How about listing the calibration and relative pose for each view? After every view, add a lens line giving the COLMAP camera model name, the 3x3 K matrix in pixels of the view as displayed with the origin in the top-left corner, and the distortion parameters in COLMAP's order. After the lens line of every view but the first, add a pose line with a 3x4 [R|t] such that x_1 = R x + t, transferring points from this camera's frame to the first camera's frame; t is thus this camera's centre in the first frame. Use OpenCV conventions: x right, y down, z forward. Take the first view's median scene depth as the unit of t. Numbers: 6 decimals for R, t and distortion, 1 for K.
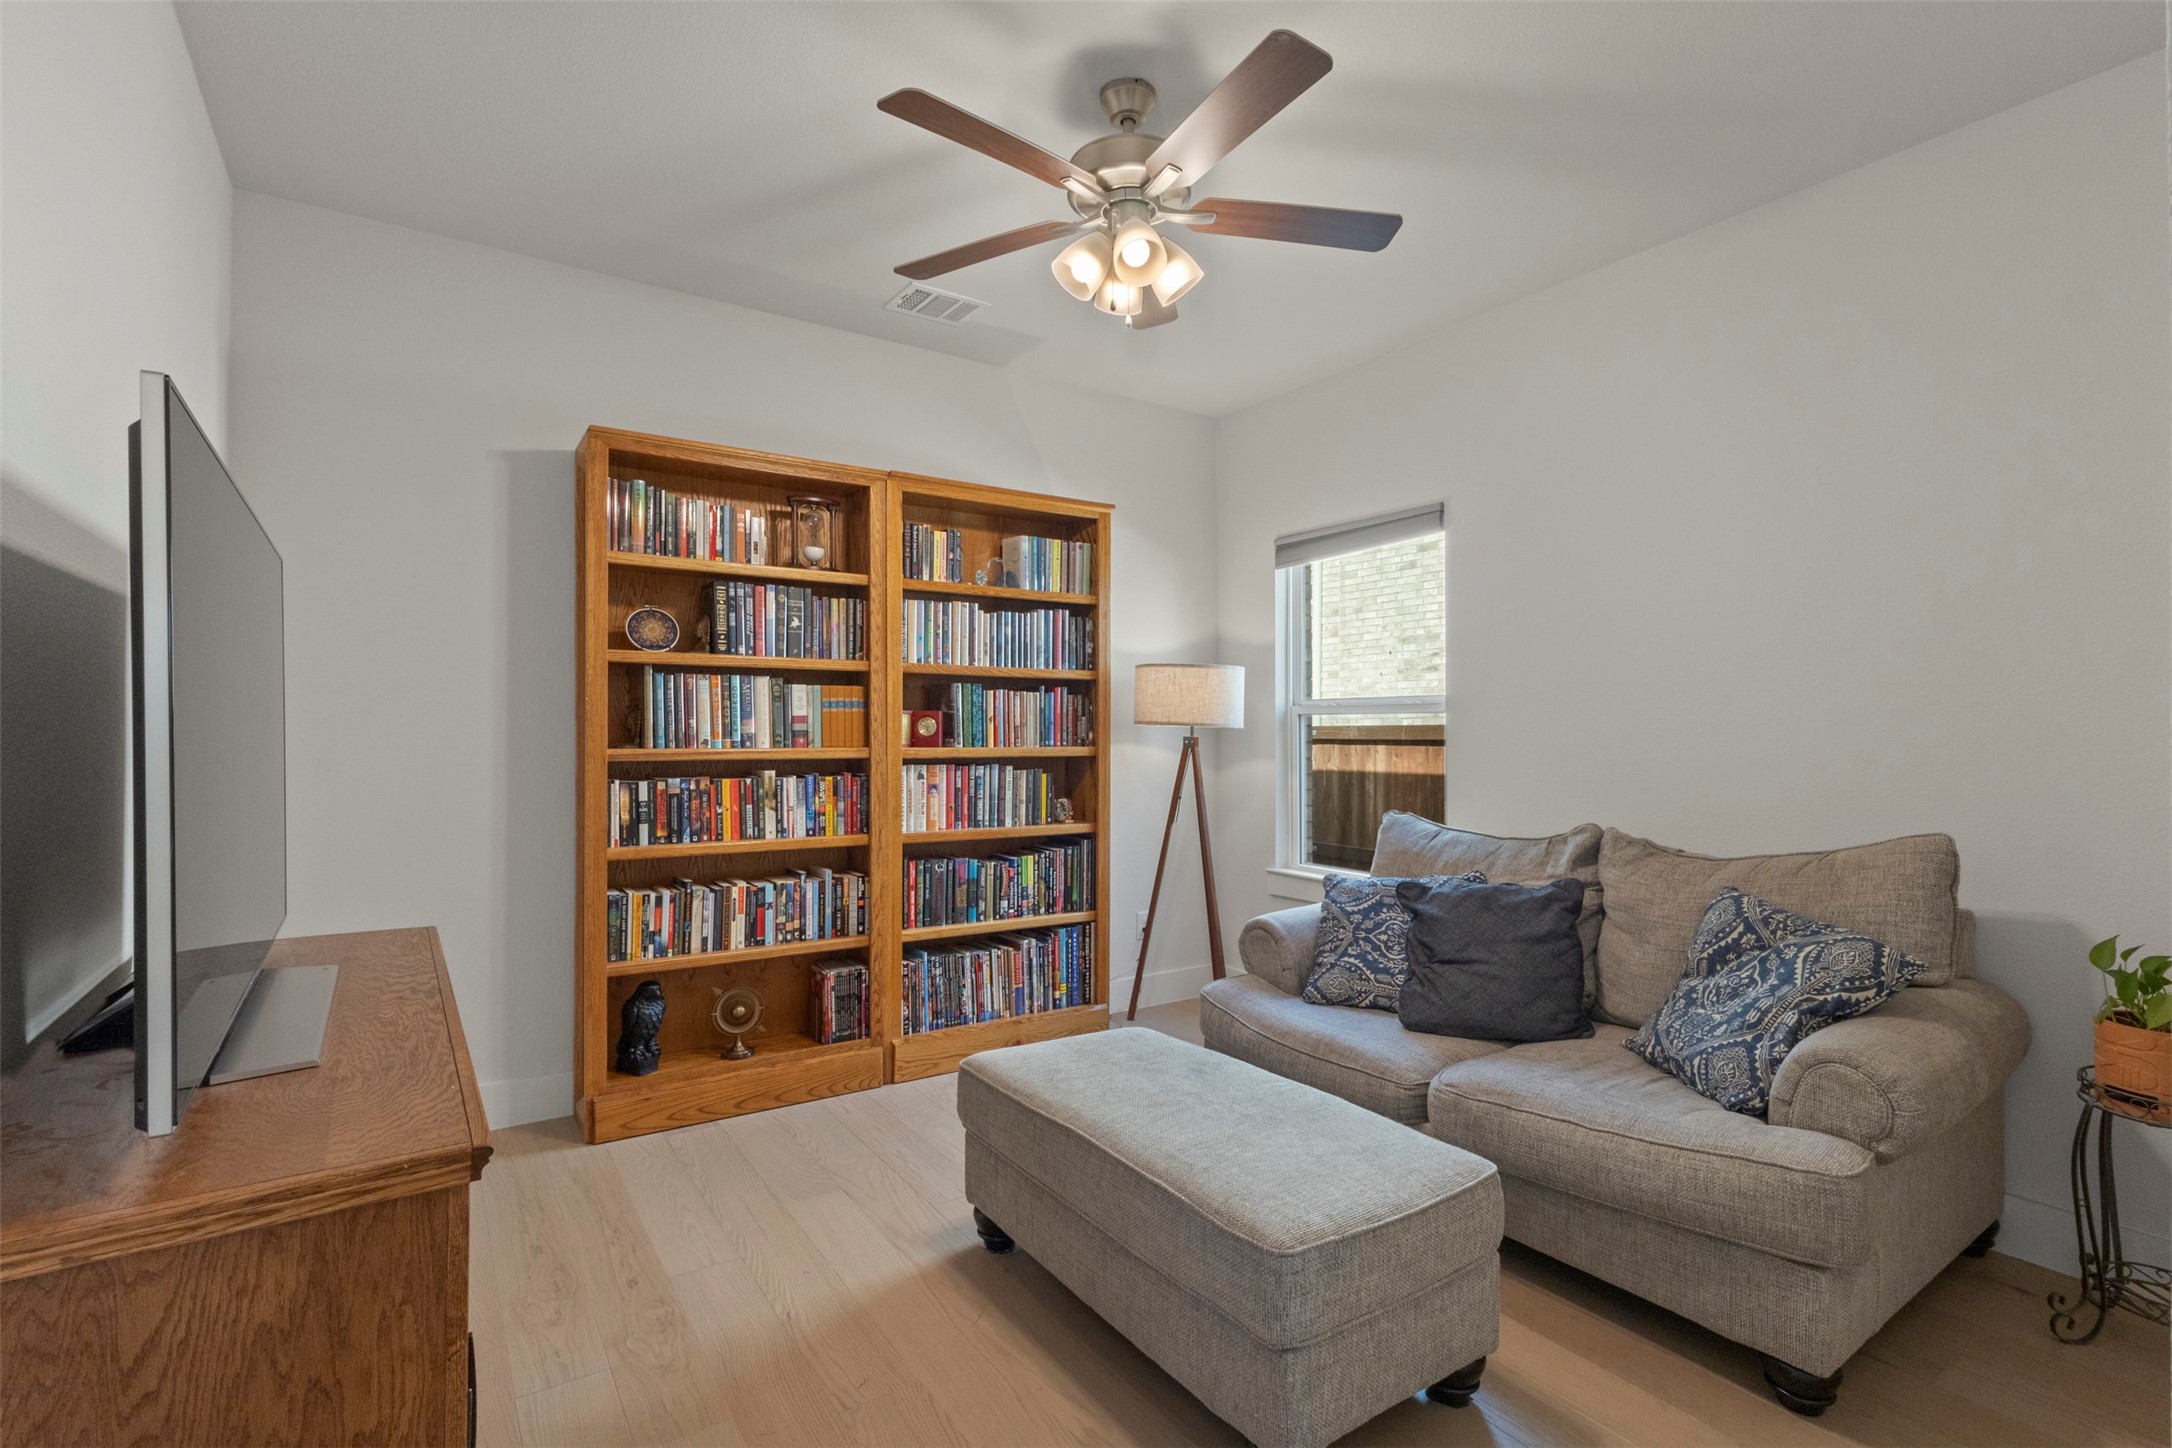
lens RADIAL K [[1007.1, 0, 1079.9], [0, 1007.1, 717.9], [0, 0, 1]] dist [0.001523, 0.001762]
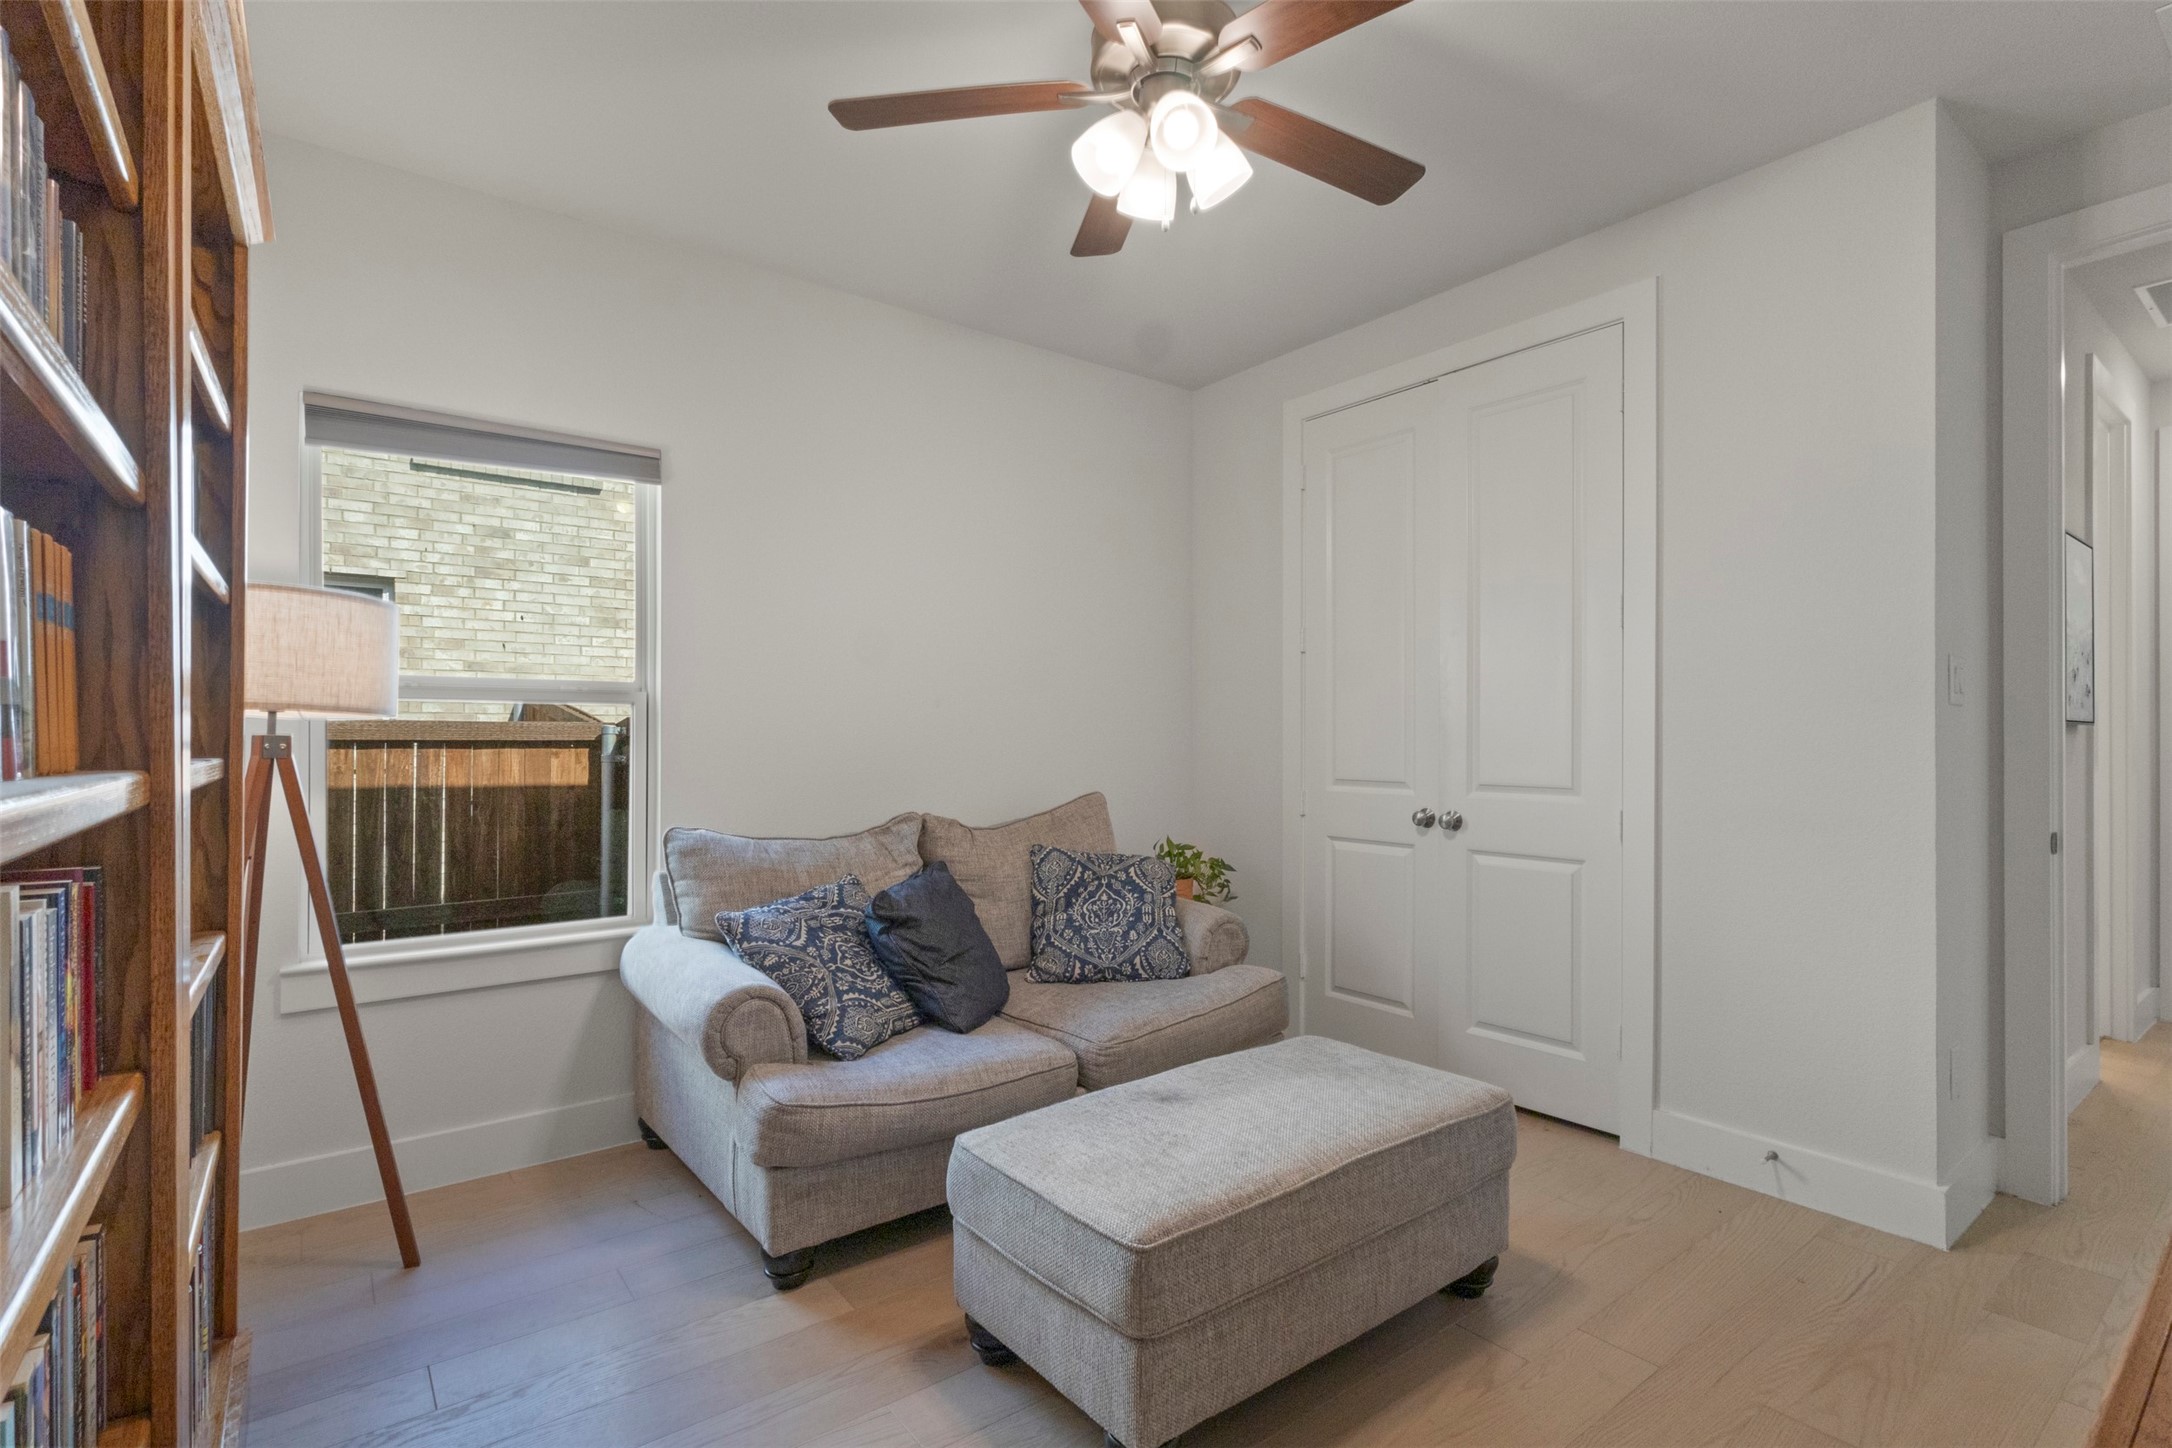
lens RADIAL K [[1002.4, 0, 1081.8], [0, 1002.4, 723.4], [0, 0, 1]] dist [0.001862, 0.000782]
pose [[-0.063806, 0.009402, 0.997918, -0.537851], [-0.015675, 0.999823, -0.010423, 0.013096], [-0.997839, -0.016307, -0.063647, 0.776851]]
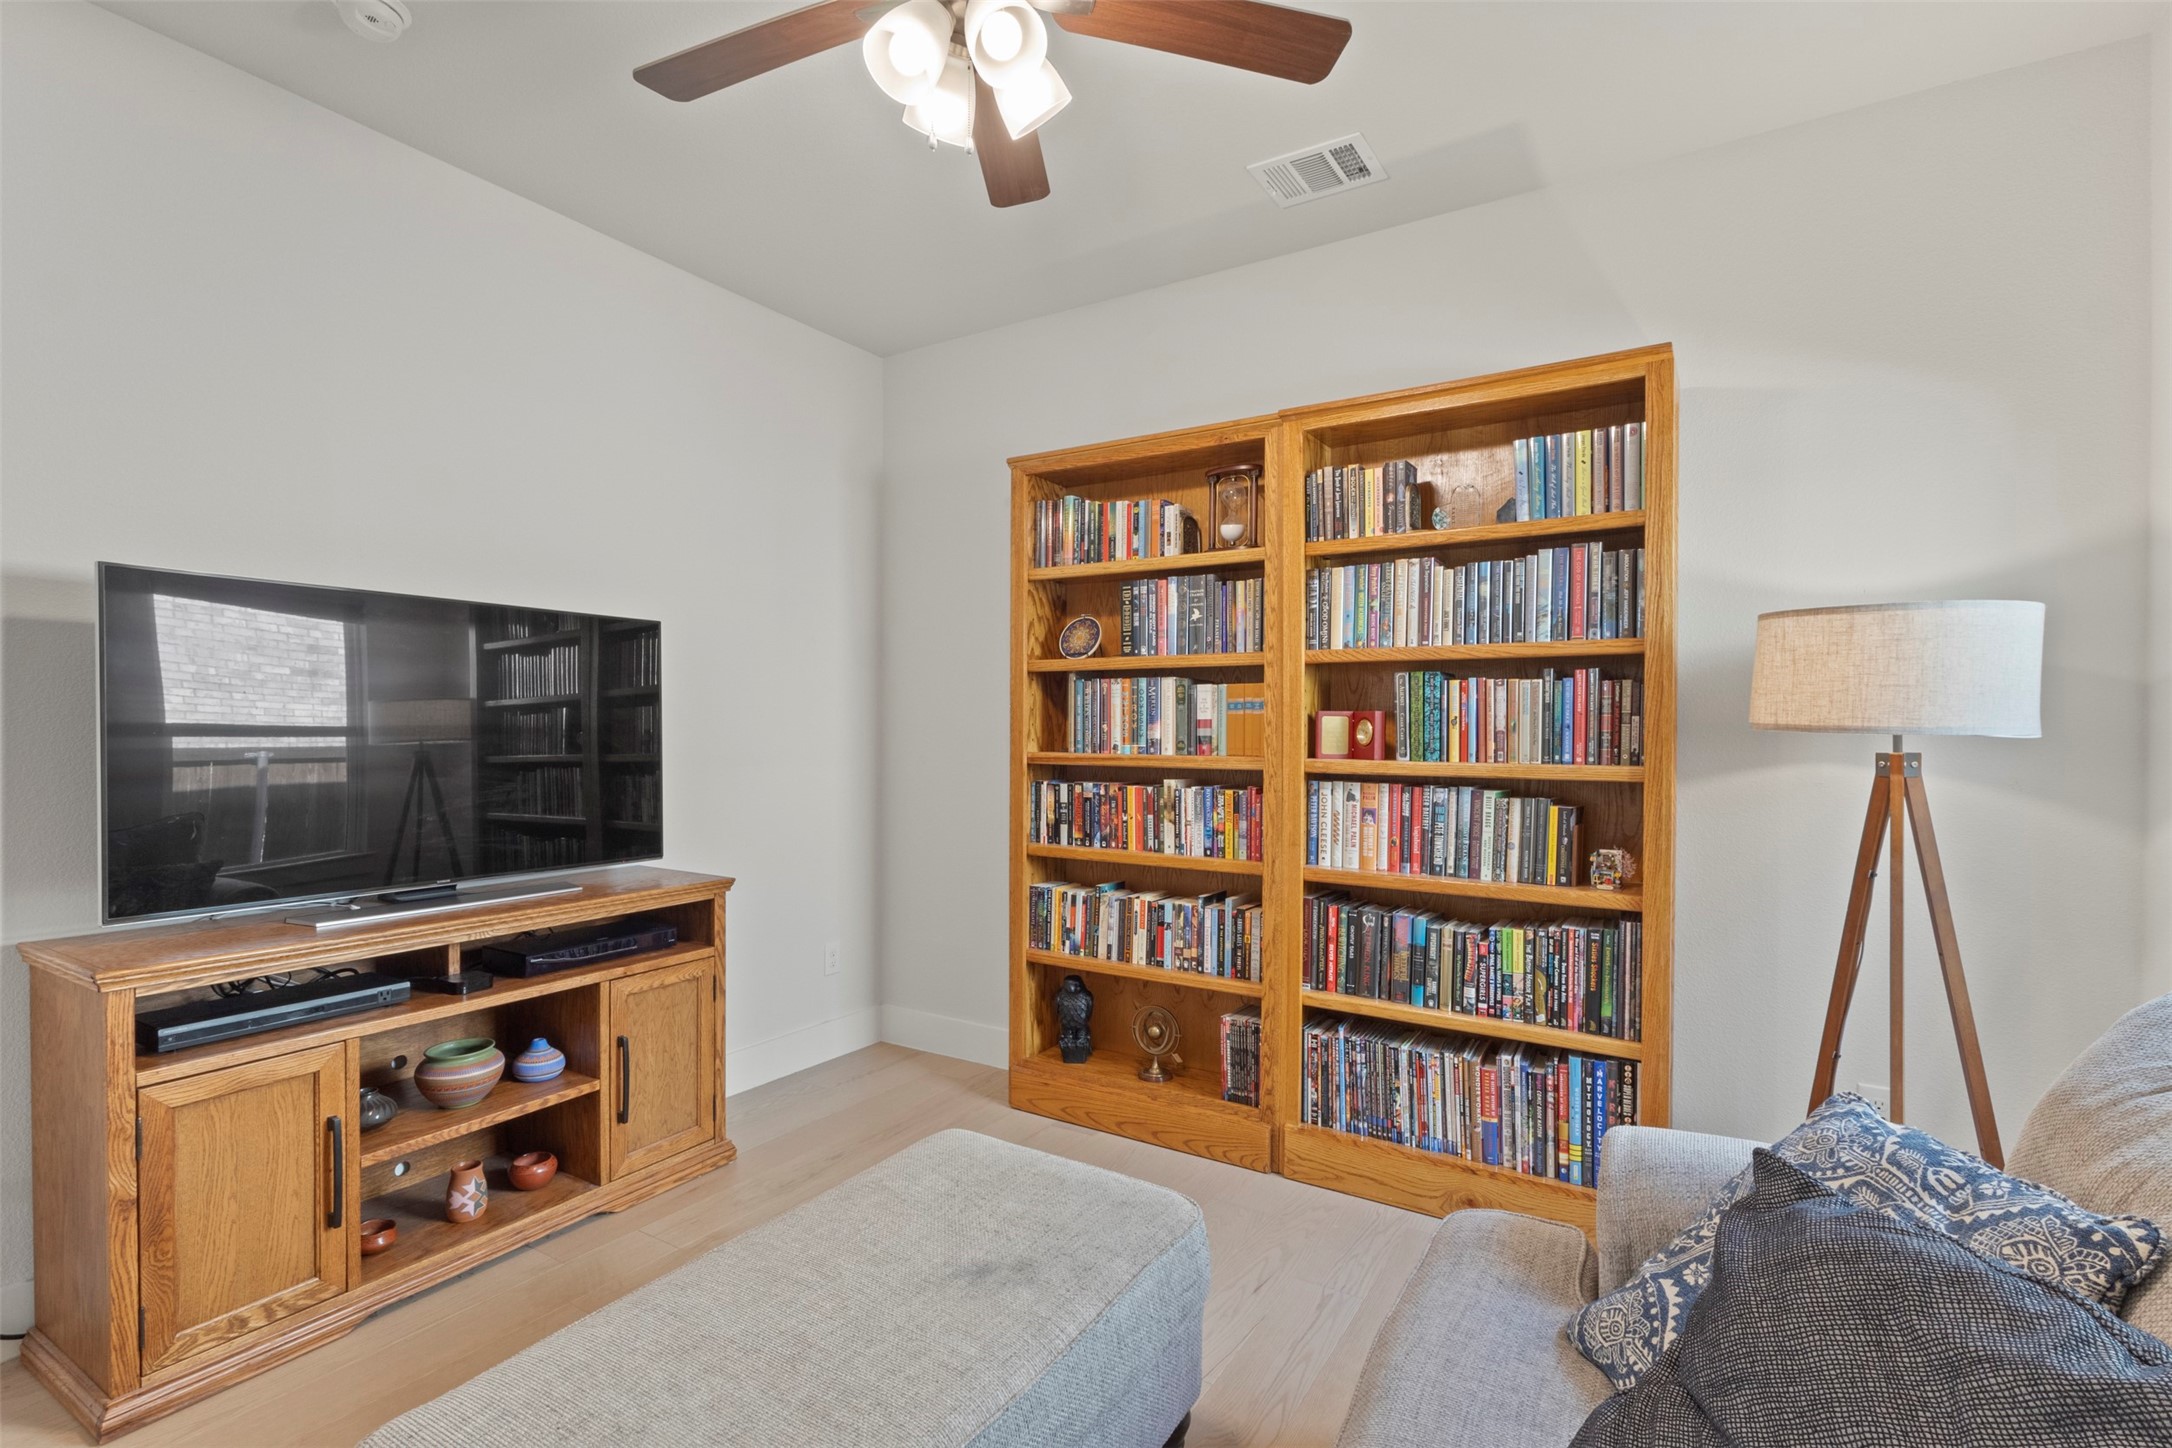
lens RADIAL K [[1007.1, 0, 1079.9], [0, 1007.1, 717.9], [0, 0, 1]] dist [0.001523, 0.001762]
pose [[0.417034, 0.000985, -0.908891, 0.484540], [0.018133, 0.999791, 0.009404, -0.013867], [0.908710, -0.020402, 0.416929, 0.533673]]
